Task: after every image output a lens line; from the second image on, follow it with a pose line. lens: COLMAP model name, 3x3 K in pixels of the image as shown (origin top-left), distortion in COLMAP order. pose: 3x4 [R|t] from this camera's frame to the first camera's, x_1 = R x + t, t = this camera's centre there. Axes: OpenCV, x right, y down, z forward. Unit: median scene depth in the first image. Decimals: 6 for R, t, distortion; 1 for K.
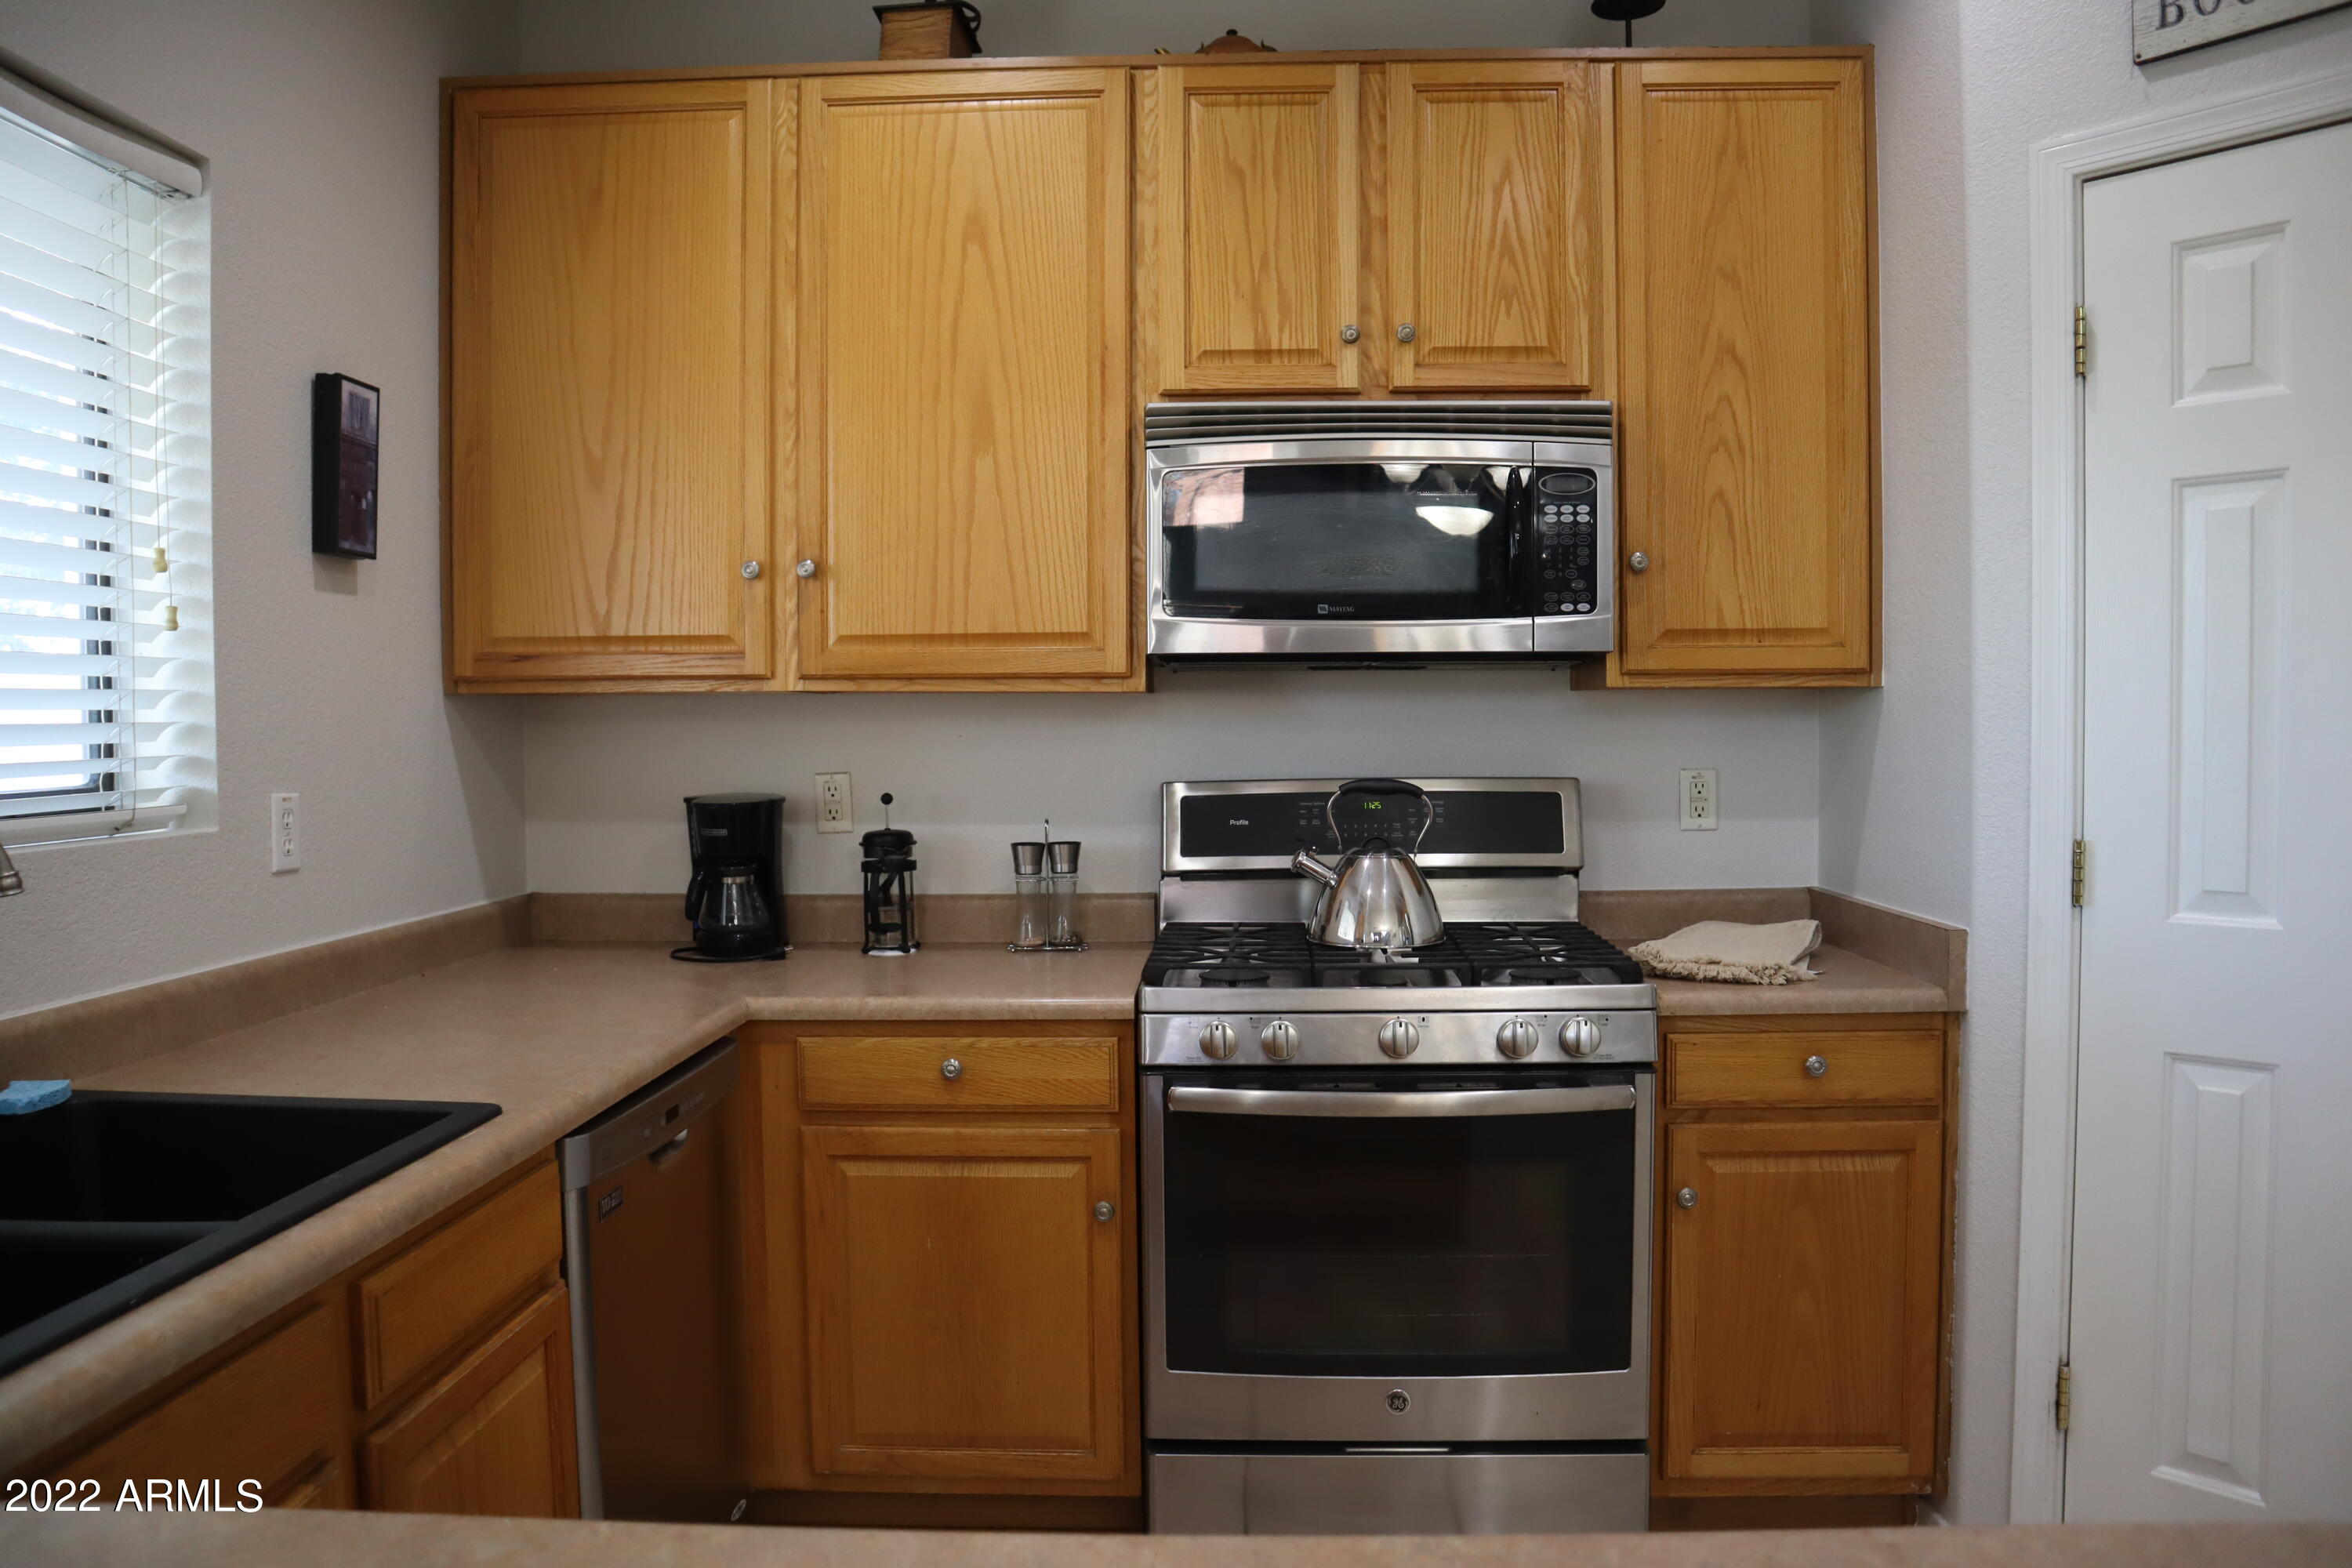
lens RADIAL K [[1624.2, 0, 1160.6], [0, 1624.2, 799.4], [0, 0, 1]] dist [-0.128885, 0.074712]
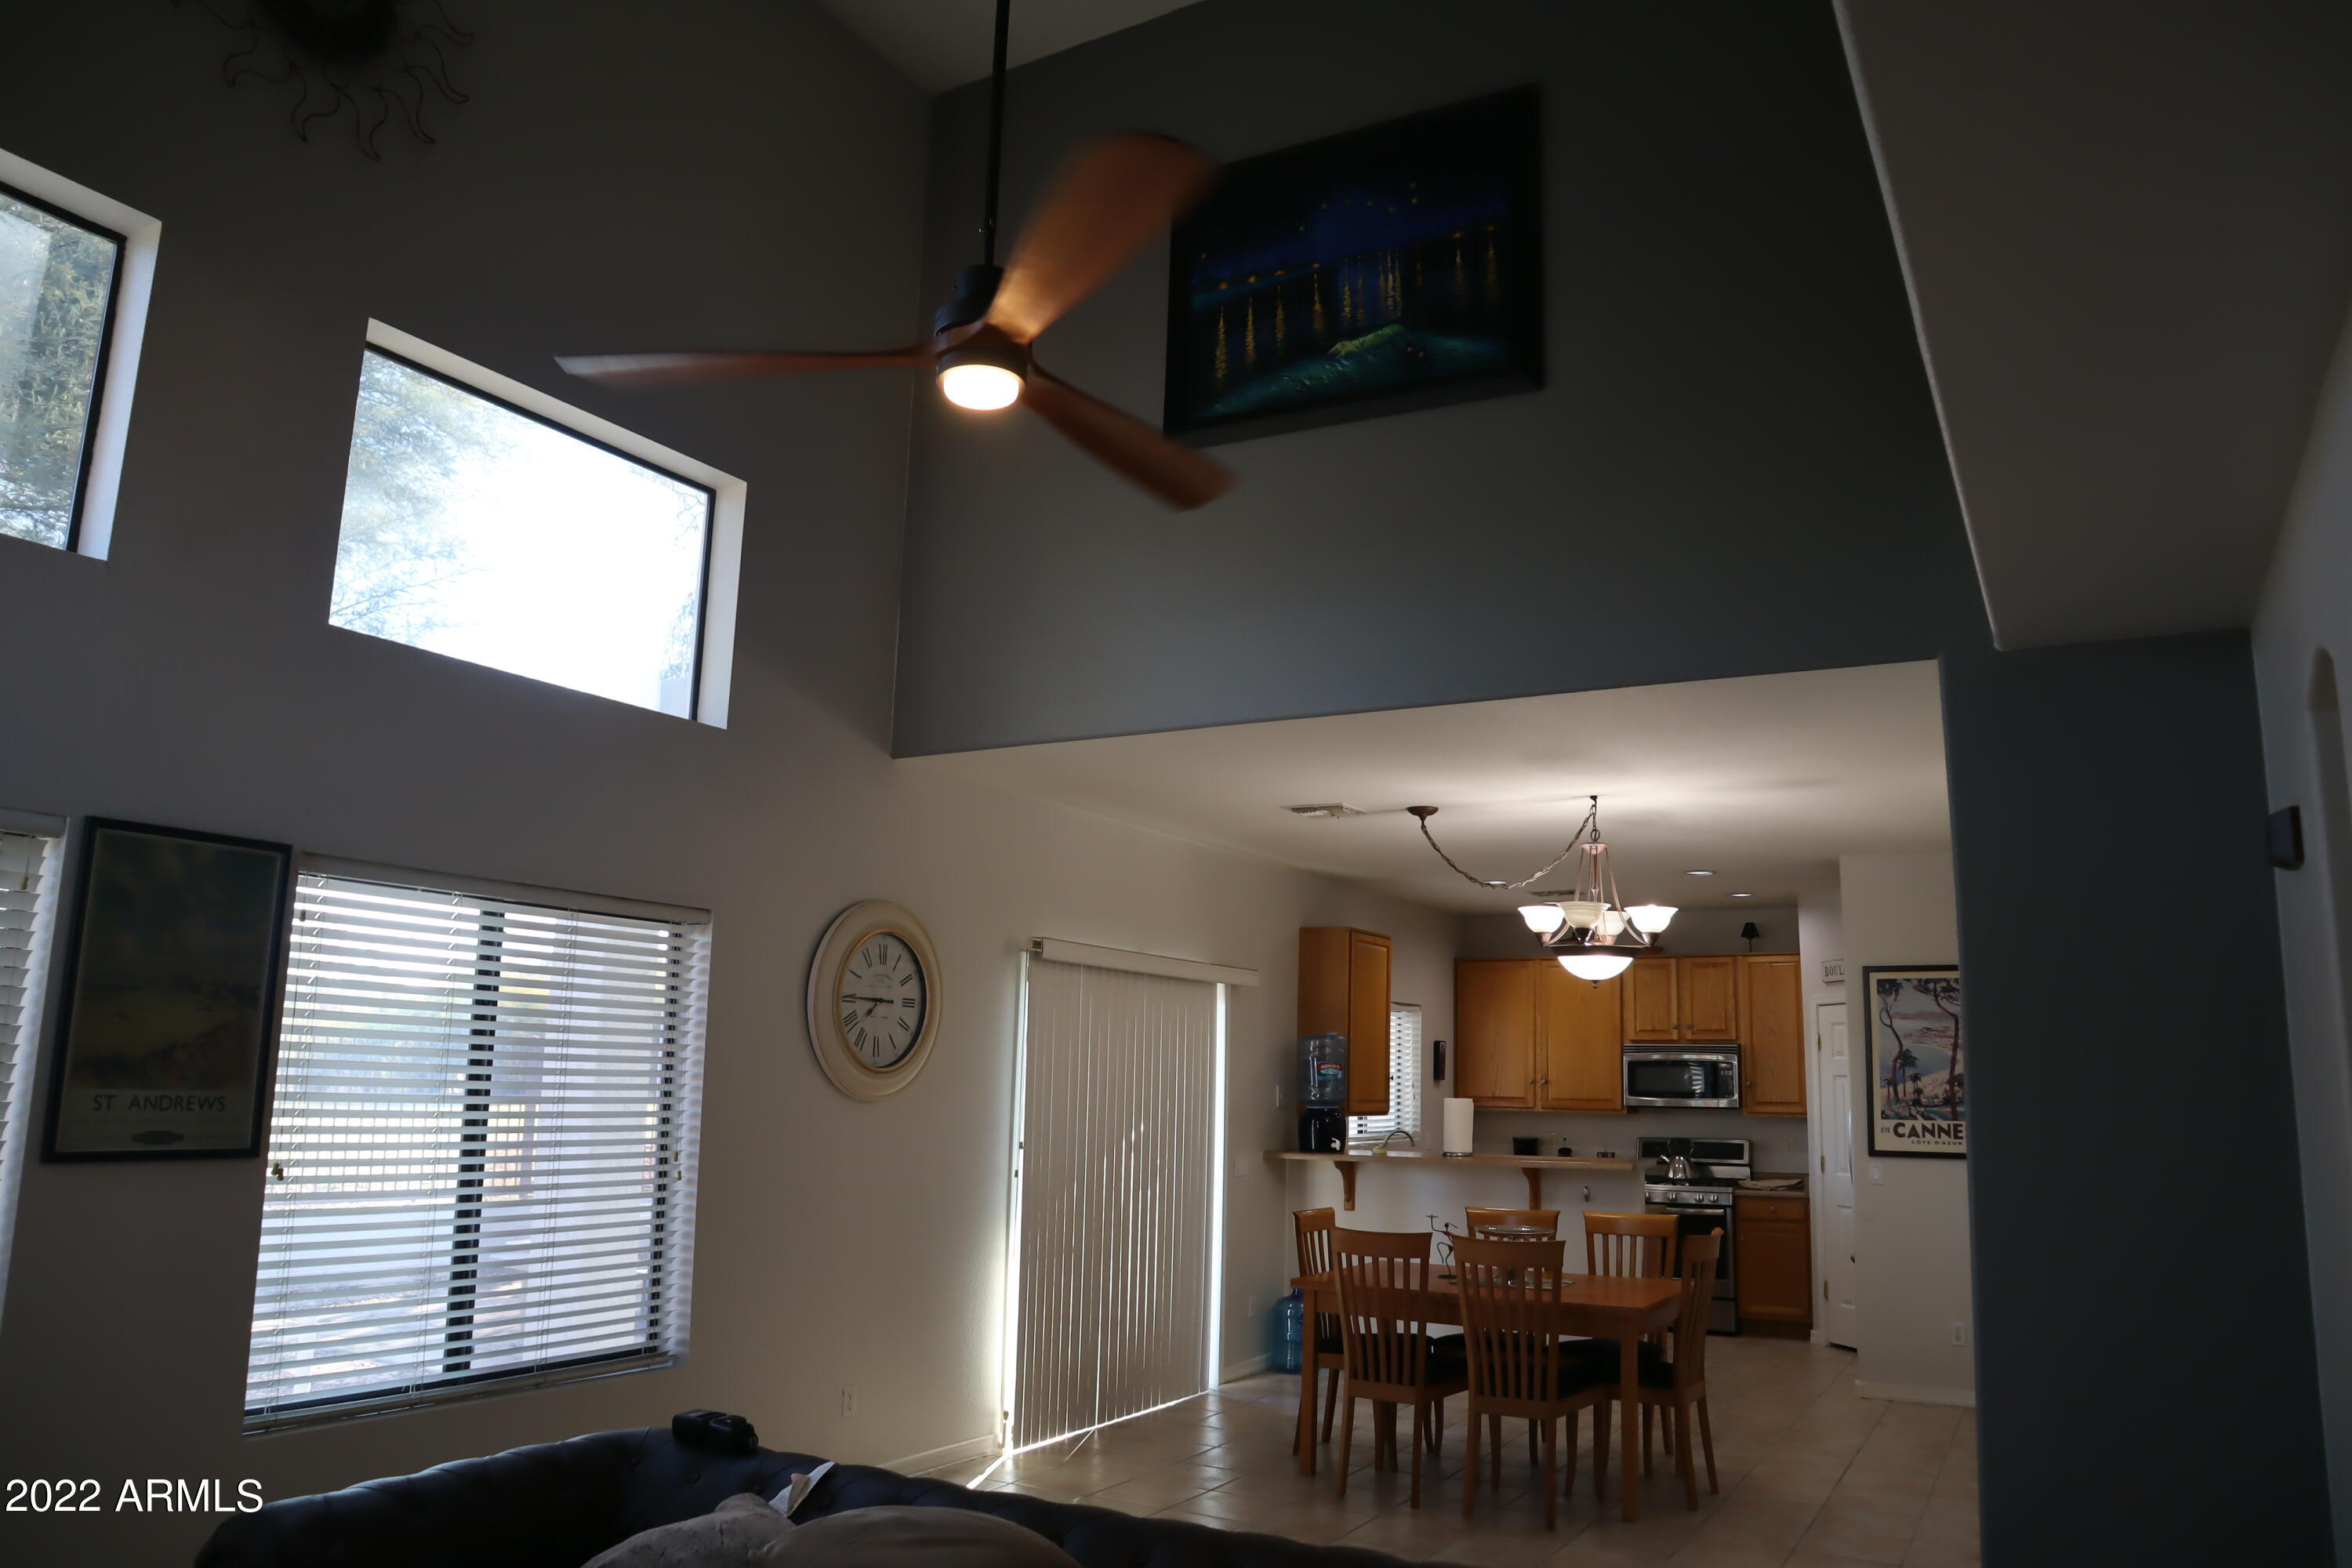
lens RADIAL K [[1624.2, 0, 1163.5], [0, 1624.2, 786.0], [0, 0, 1]] dist [-0.128885, 0.074712]
pose [[0.888883, -0.052689, -0.455095, 0.852984], [-0.049881, 0.976329, -0.210462, 0.031941], [0.455412, 0.209777, 0.865213, -3.256142]]
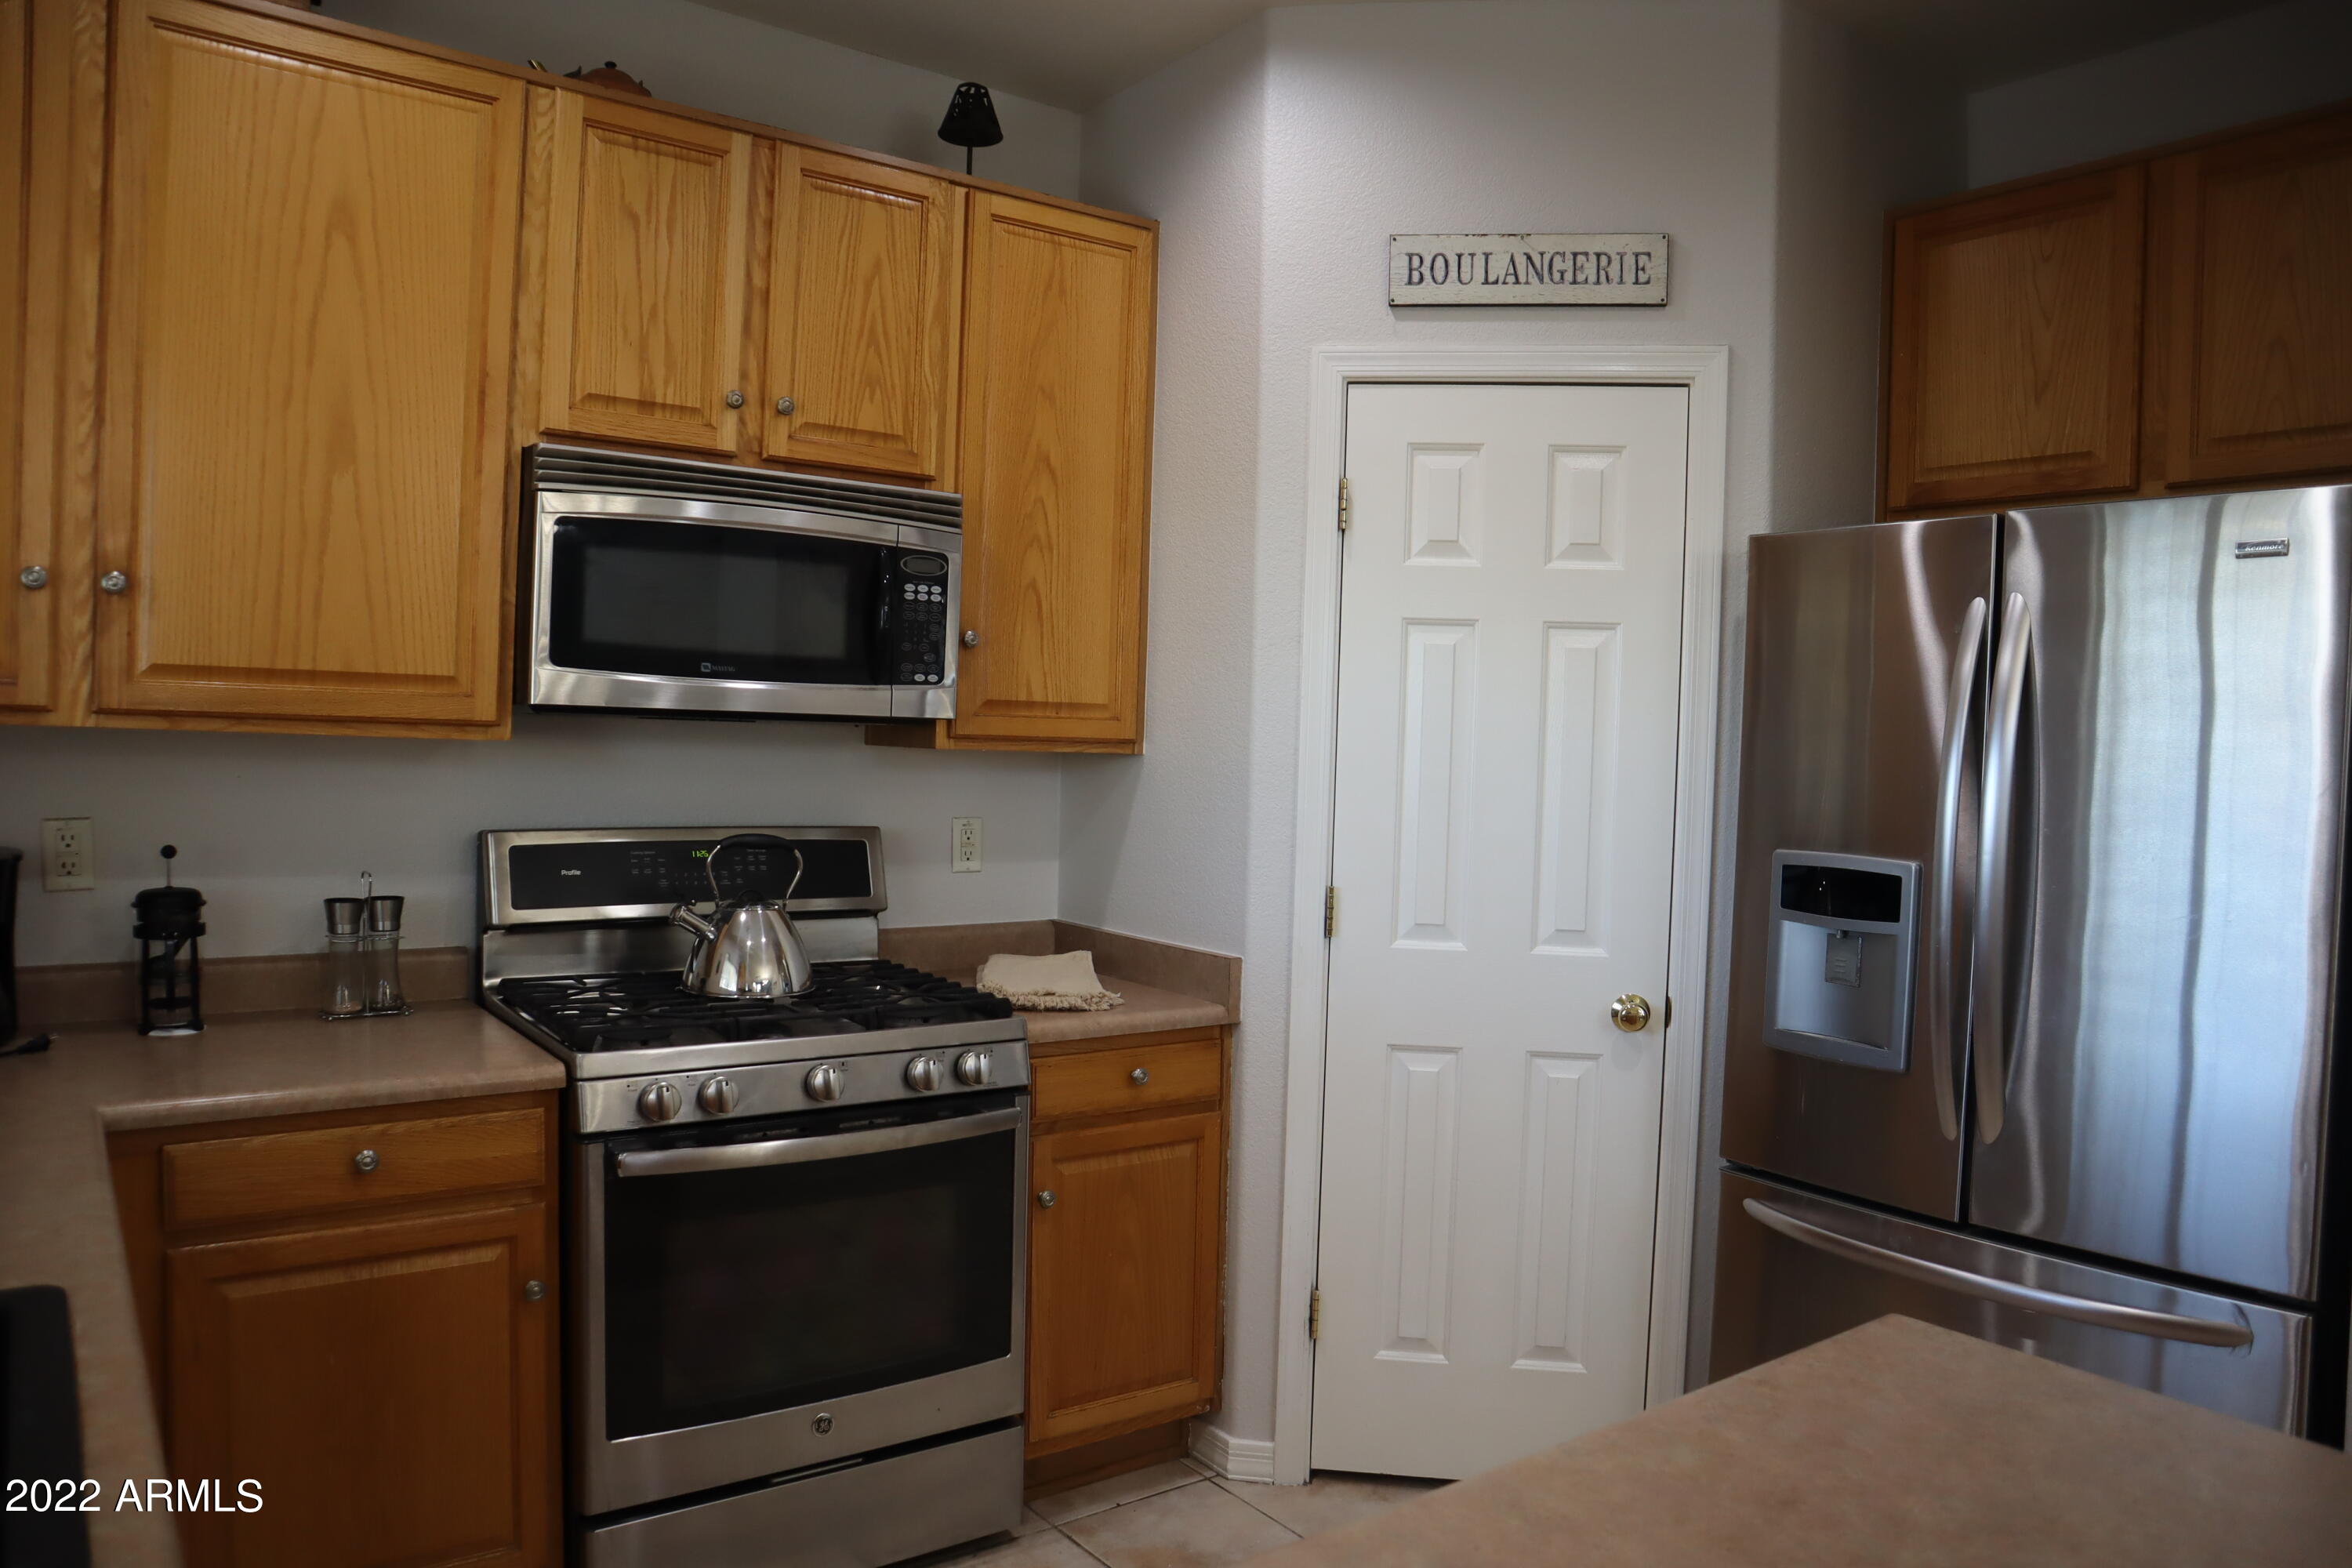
lens RADIAL K [[1624.2, 0, 1169.2], [0, 1624.2, 797.4], [0, 0, 1]] dist [-0.128885, 0.074712]
pose [[0.777201, 0.009632, 0.629178, -0.309549], [-0.011085, 0.999937, -0.001614, -0.037526], [-0.629154, -0.005720, 0.777259, 0.031196]]
